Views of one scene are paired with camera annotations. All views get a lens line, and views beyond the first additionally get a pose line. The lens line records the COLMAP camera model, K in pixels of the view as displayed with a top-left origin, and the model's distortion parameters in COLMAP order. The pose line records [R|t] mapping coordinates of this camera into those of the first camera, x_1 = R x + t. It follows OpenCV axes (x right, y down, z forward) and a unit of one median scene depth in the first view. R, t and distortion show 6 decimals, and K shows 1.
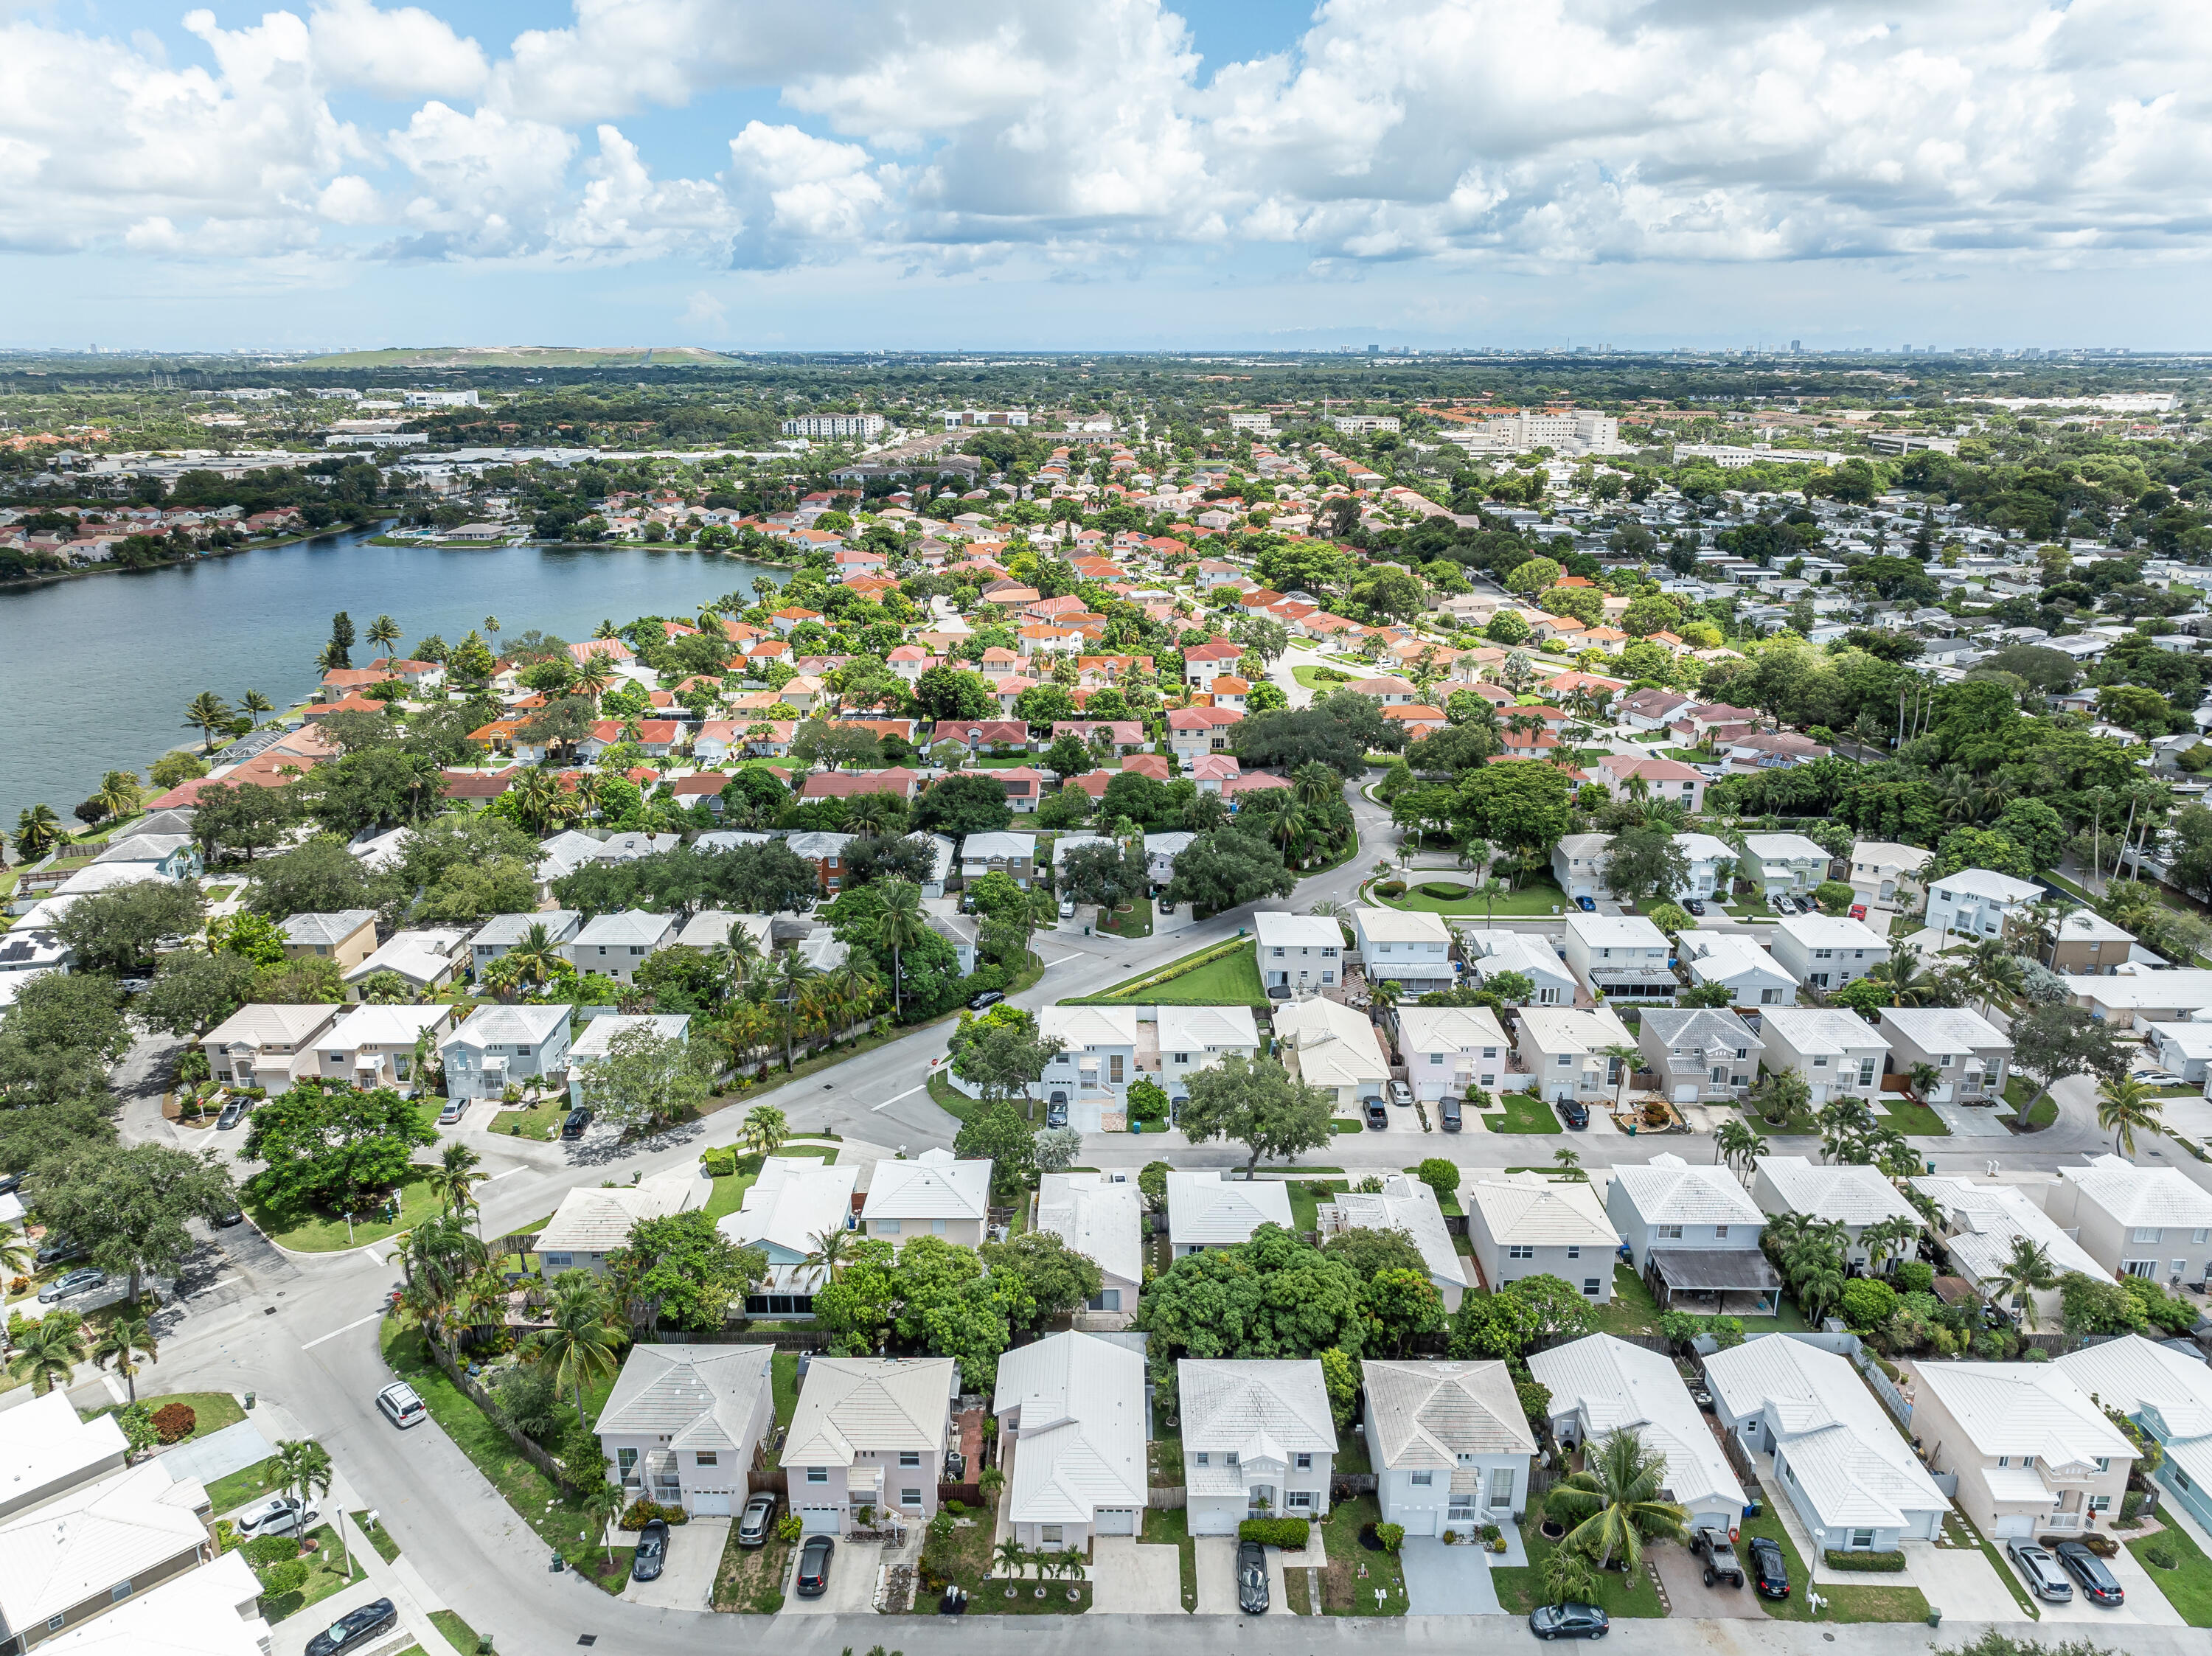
lens RADIAL K [[1547.8, 0, 1106.0], [0, 1547.8, 828.0], [0, 0, 1]] dist [-0.011451, 0.019053]
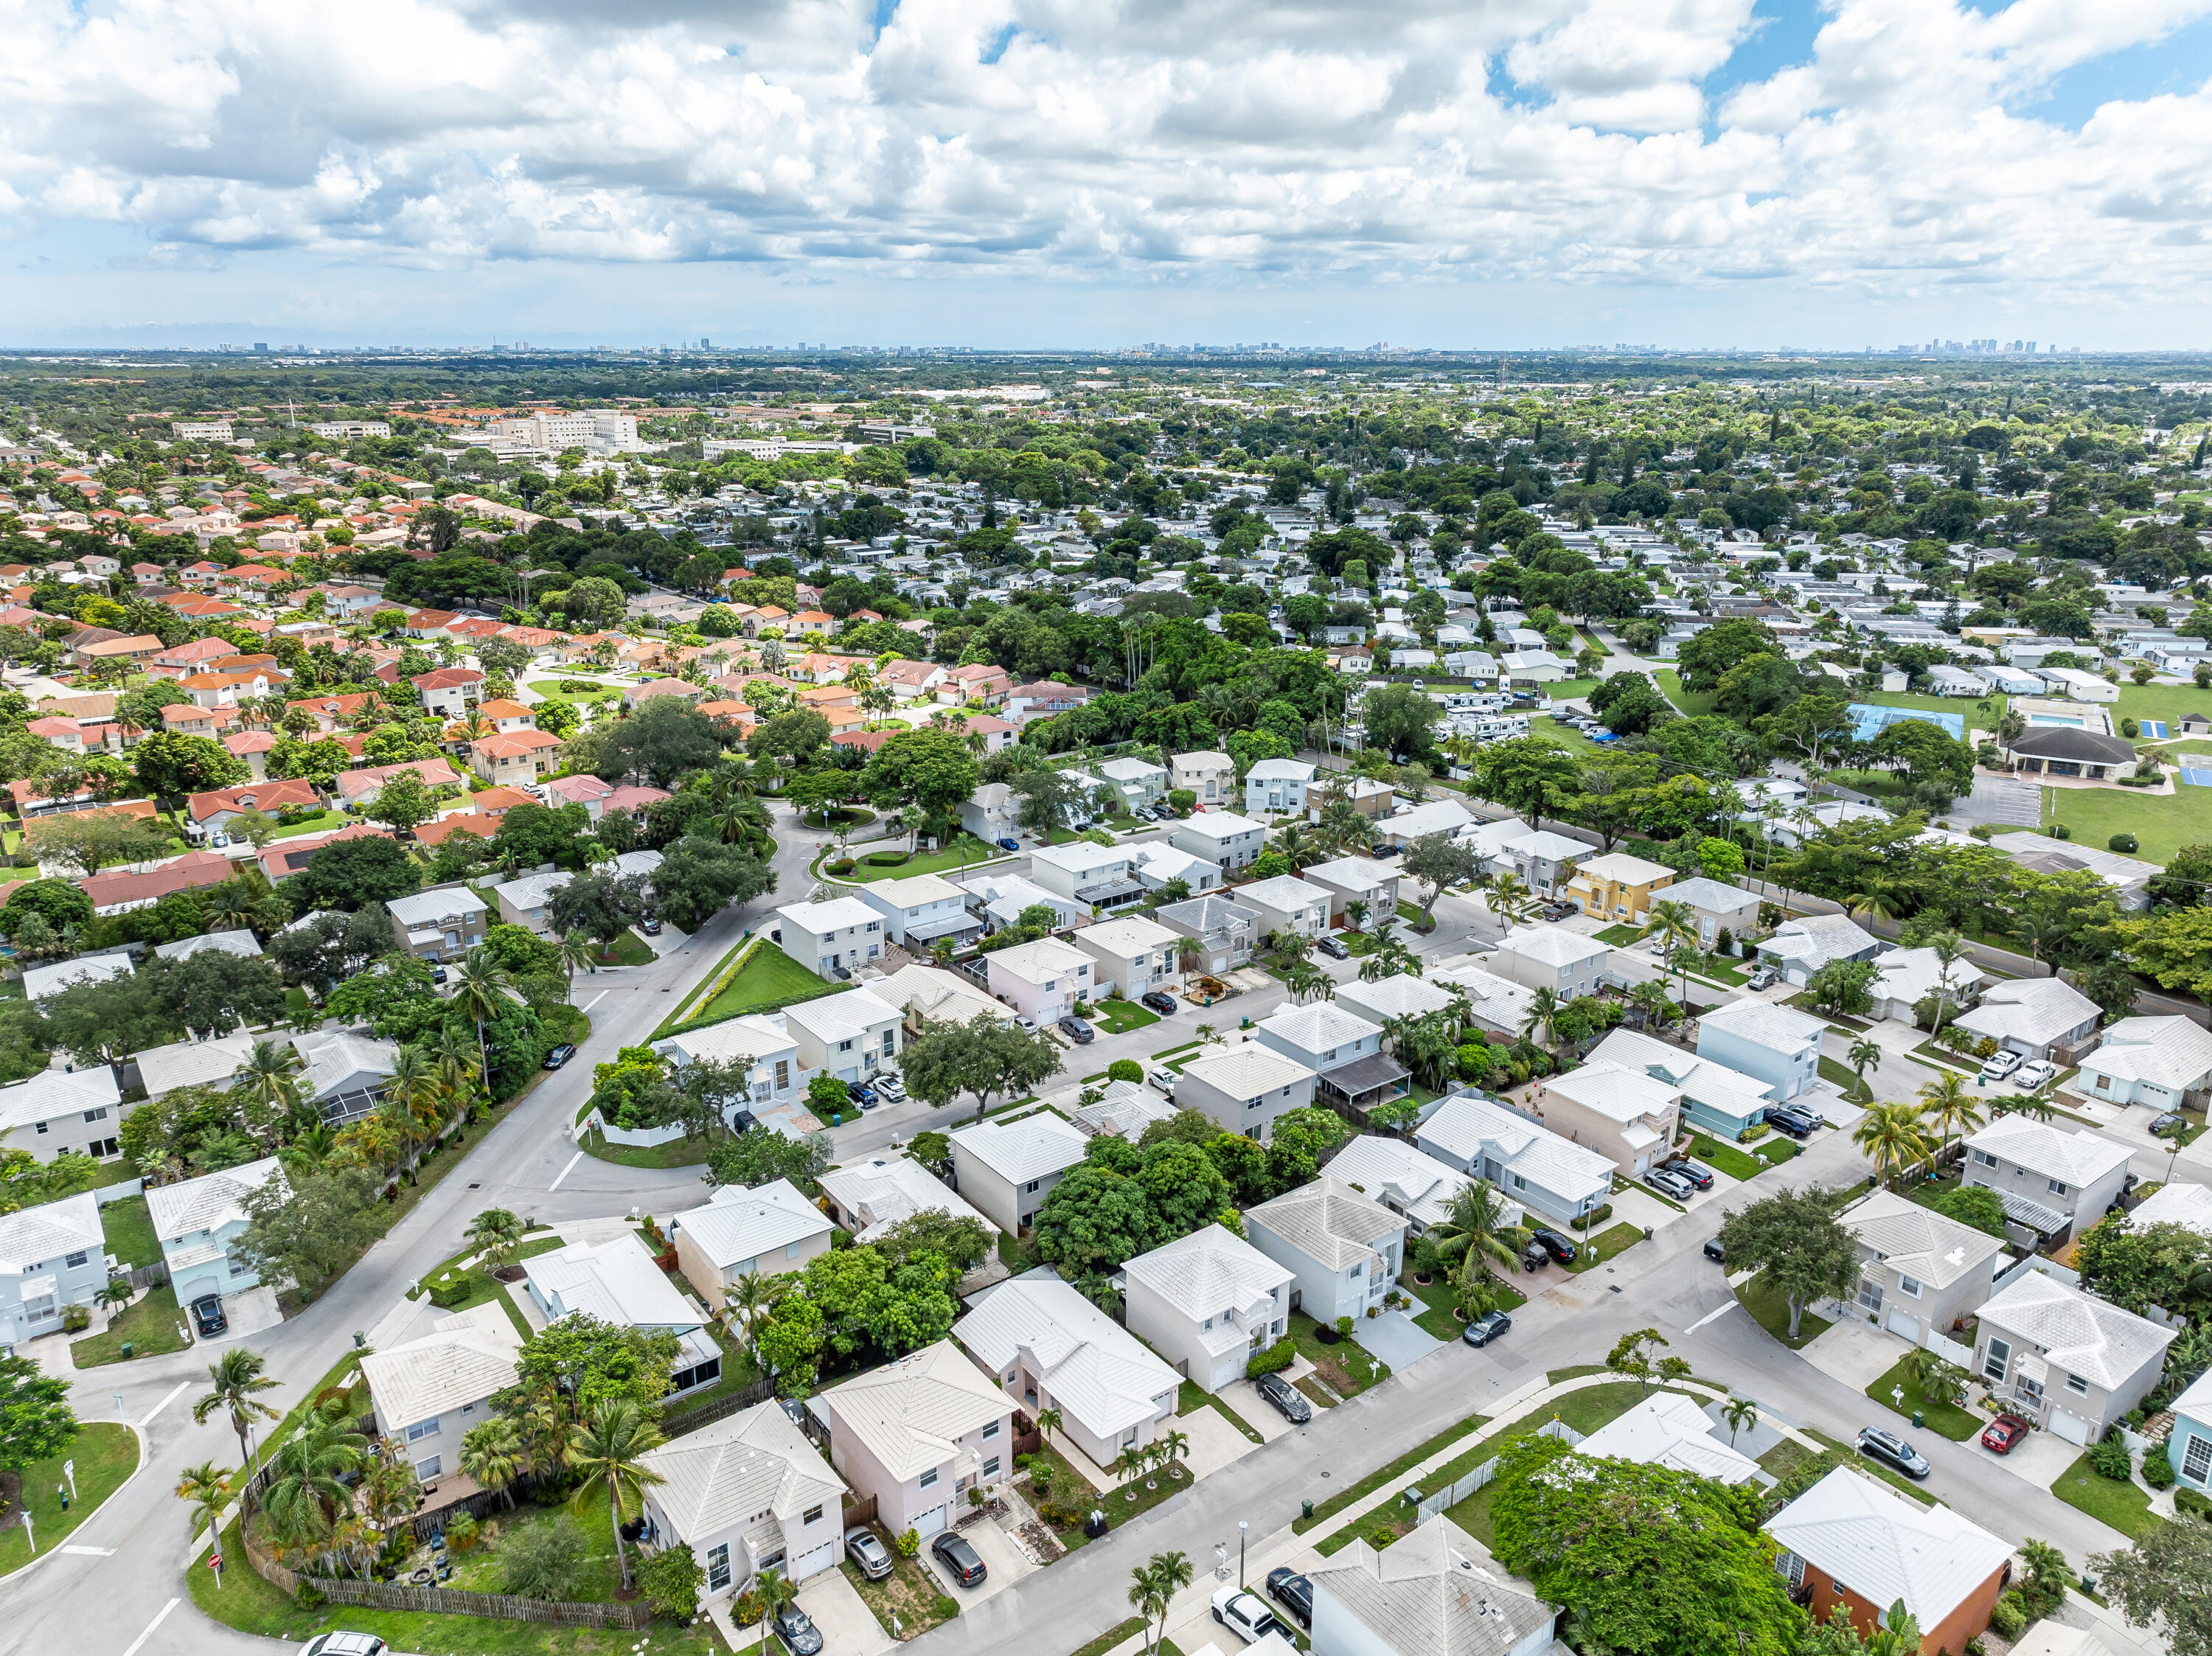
lens RADIAL K [[1541.6, 0, 1106.0], [0, 1541.6, 828.0], [0, 0, 1]] dist [0.007541, -0.002708]
pose [[0.797136, -0.180262, 0.576263, -0.274273], [0.179423, 0.982002, 0.058989, -0.016193], [-0.576525, 0.056373, 0.815132, 0.041726]]
